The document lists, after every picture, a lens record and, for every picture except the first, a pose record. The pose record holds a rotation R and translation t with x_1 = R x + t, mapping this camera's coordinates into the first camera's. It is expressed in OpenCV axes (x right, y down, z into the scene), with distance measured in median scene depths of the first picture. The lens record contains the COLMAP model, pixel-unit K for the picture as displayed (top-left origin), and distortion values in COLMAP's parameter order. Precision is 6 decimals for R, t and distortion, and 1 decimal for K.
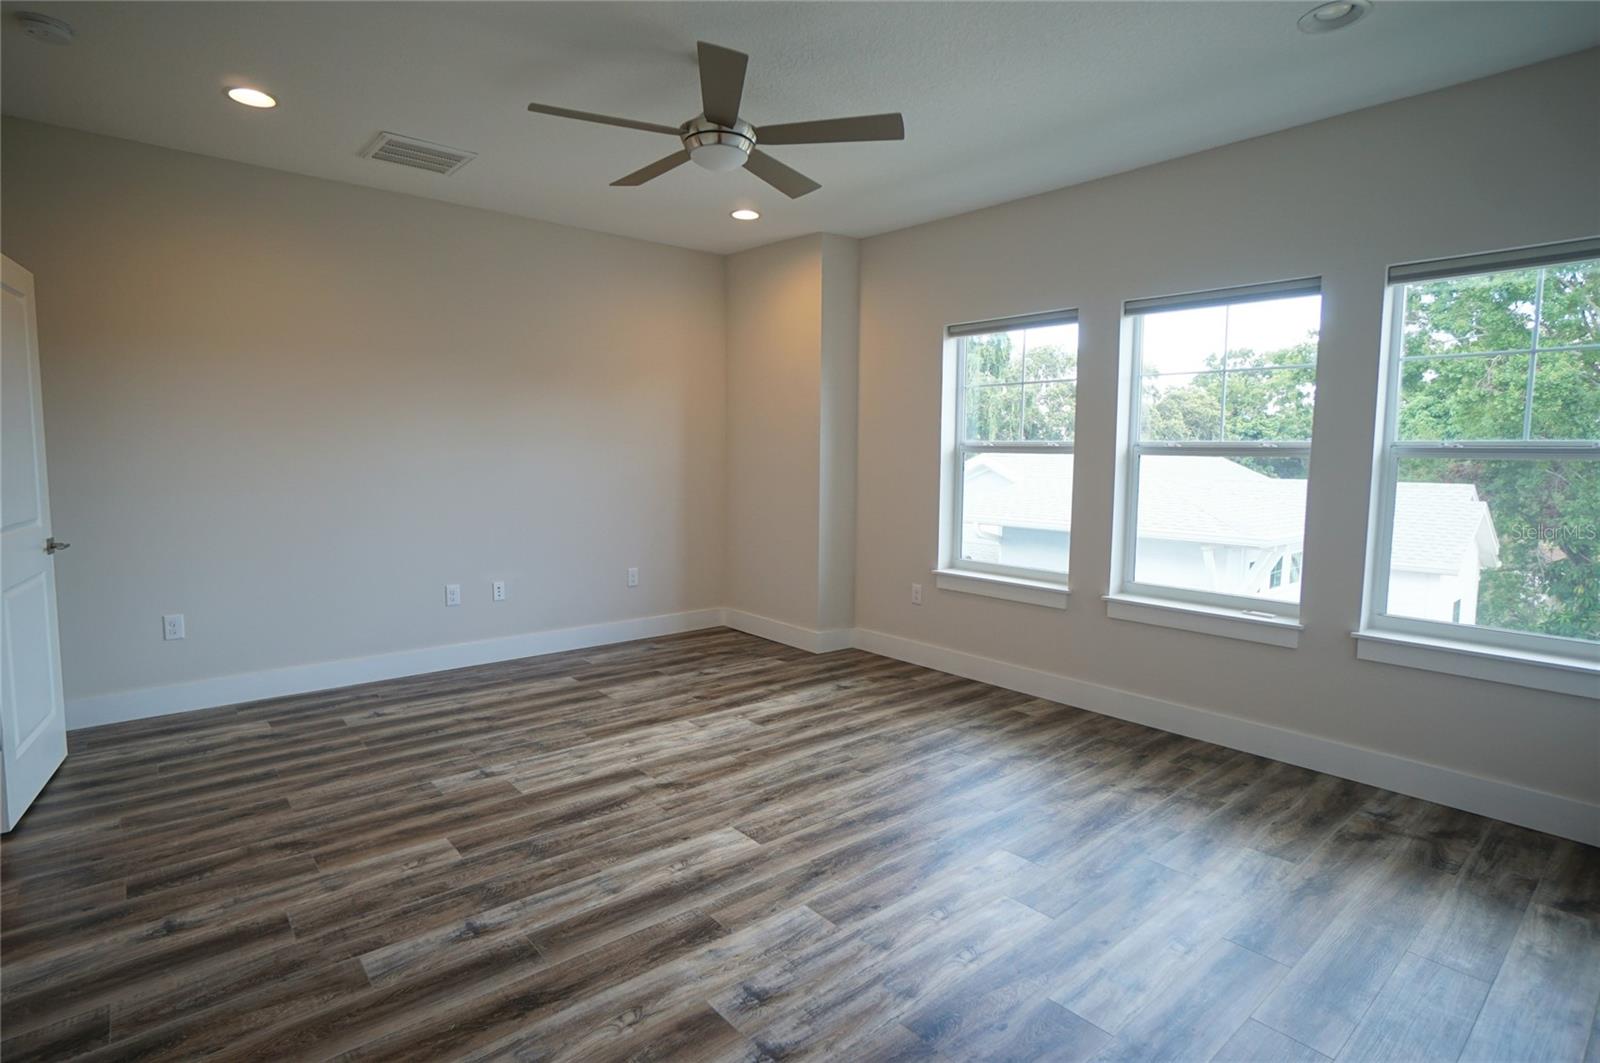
lens RADIAL K [[816.3, 0, 778.0], [0, 816.3, 529.2], [0, 0, 1]] dist [-0.027645, 0.001042]
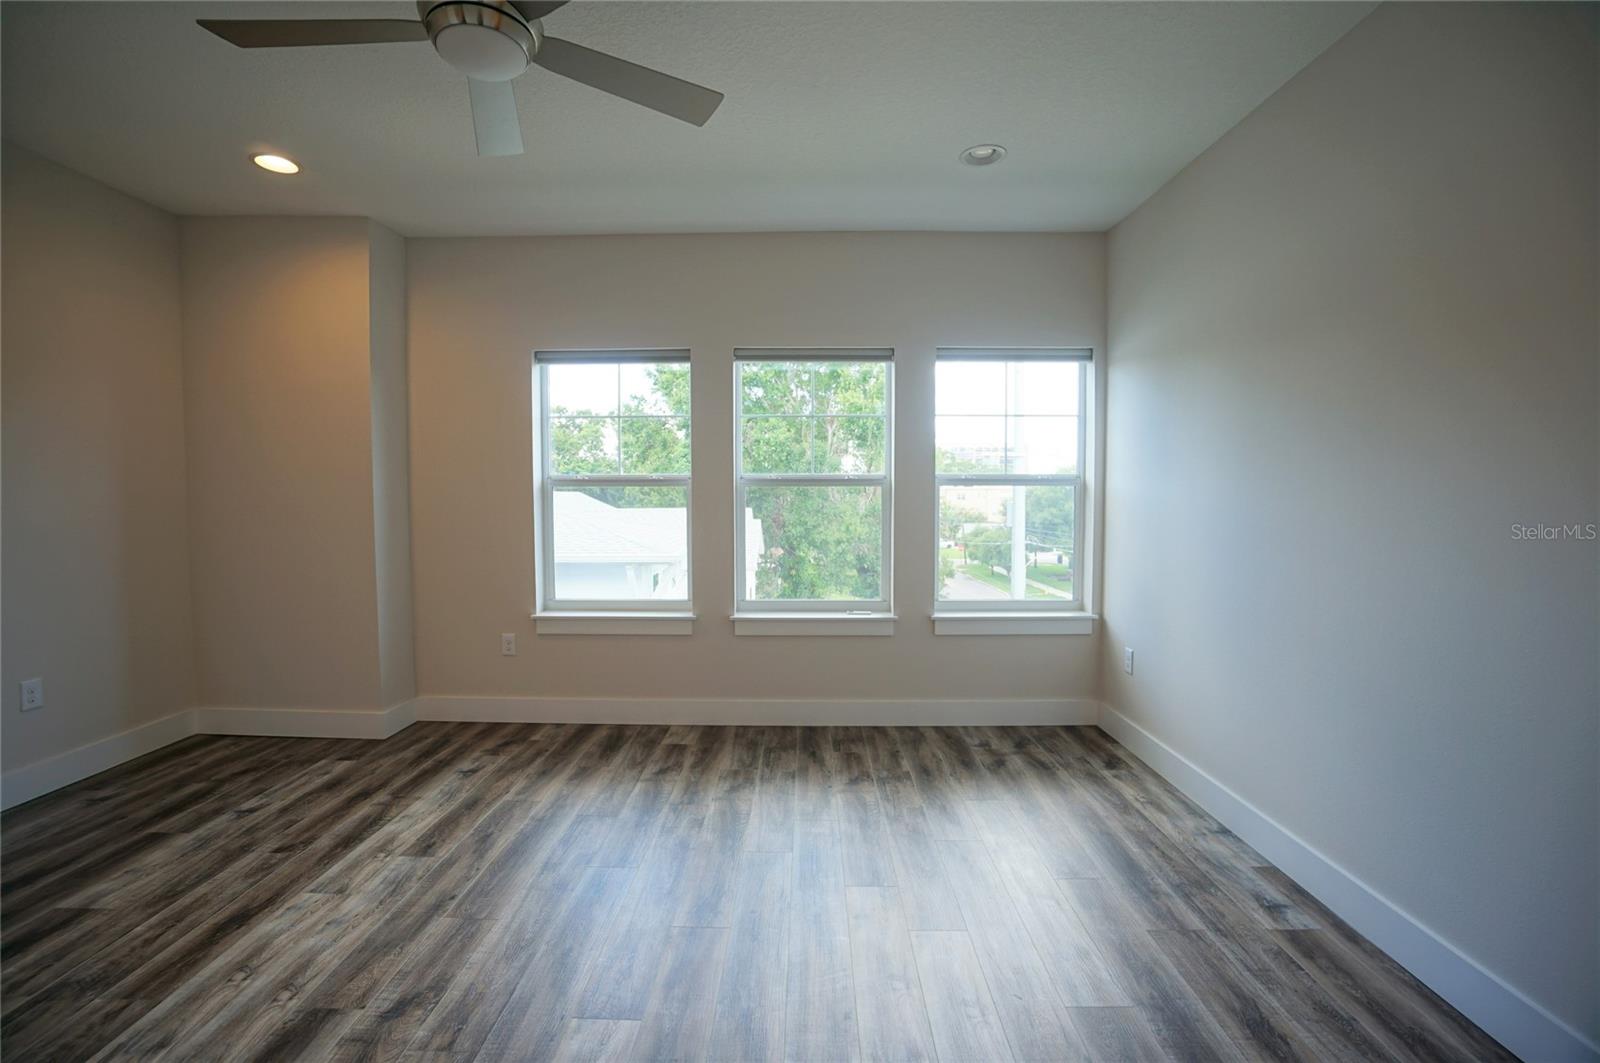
lens RADIAL K [[708.4, 0, 793.8], [0, 708.4, 528.2], [0, 0, 1]] dist [-0.069299, 0.026108]
pose [[0.651837, -0.049357, 0.756752, -0.293940], [0.080186, 0.996772, -0.004057, -0.028843], [-0.754108, 0.063325, 0.653690, 0.368115]]
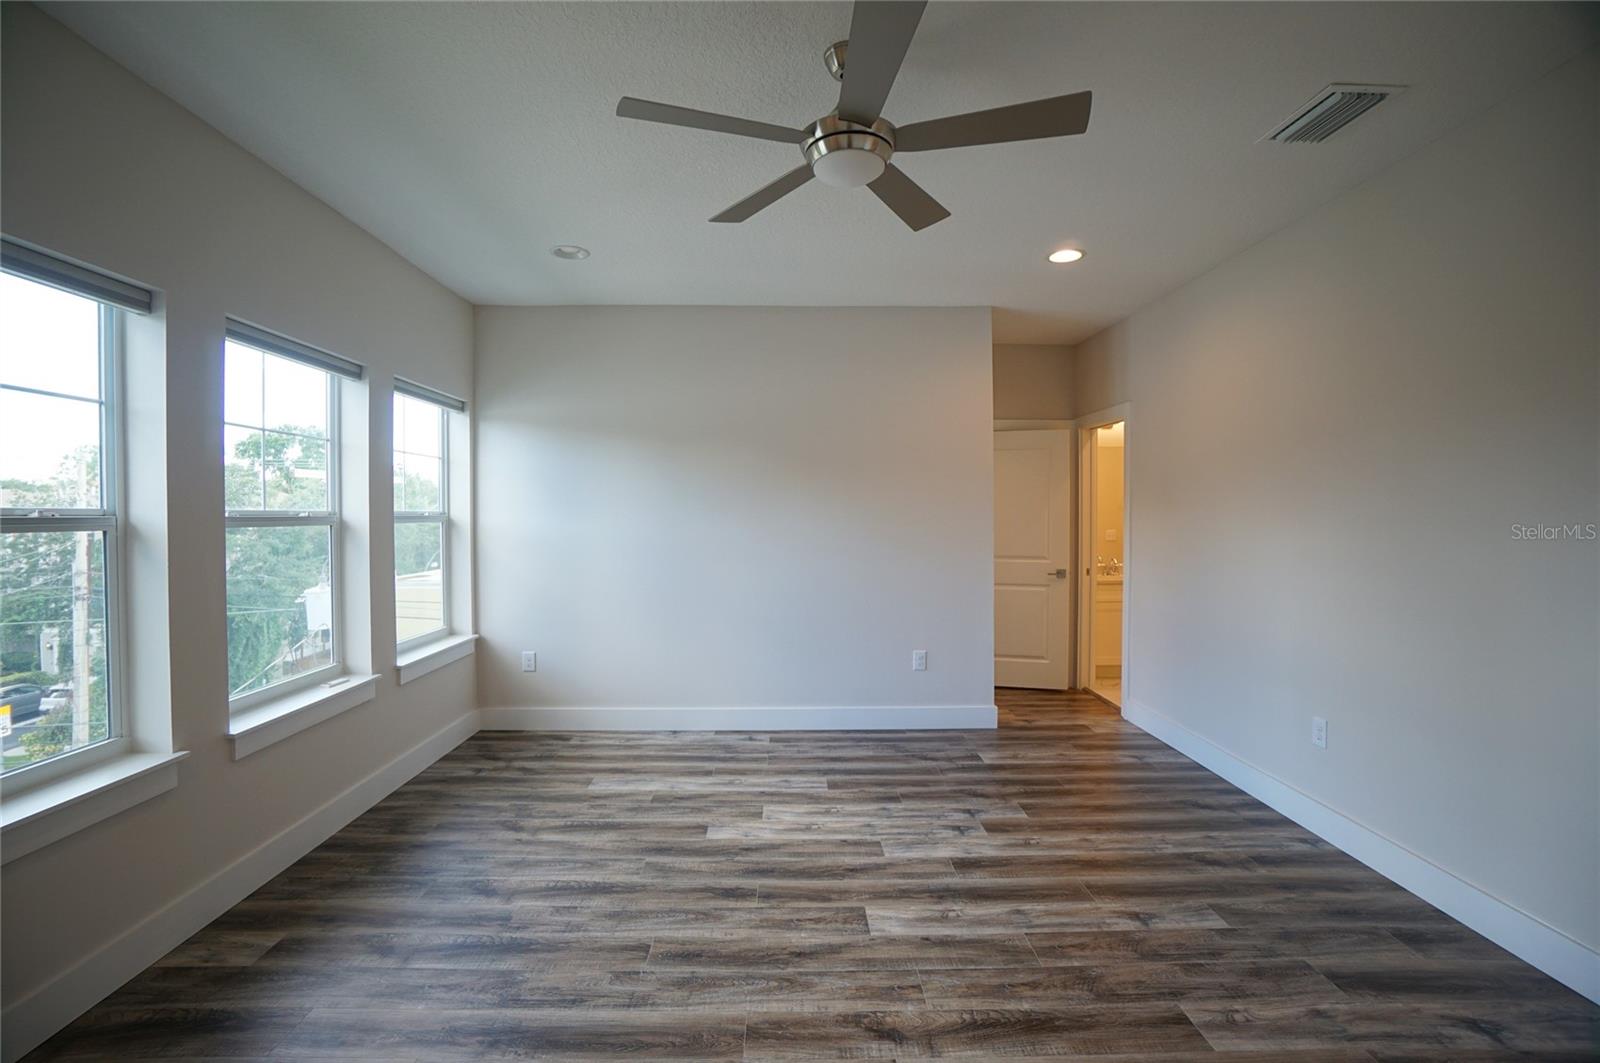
lens RADIAL K [[708.4, 0, 793.8], [0, 708.4, 528.2], [0, 0, 1]] dist [-0.069299, 0.026108]
pose [[-0.786018, -0.021873, 0.617816, -0.381920], [0.051141, 0.993648, 0.100243, -0.144739], [-0.616085, 0.110389, -0.779906, 1.331513]]
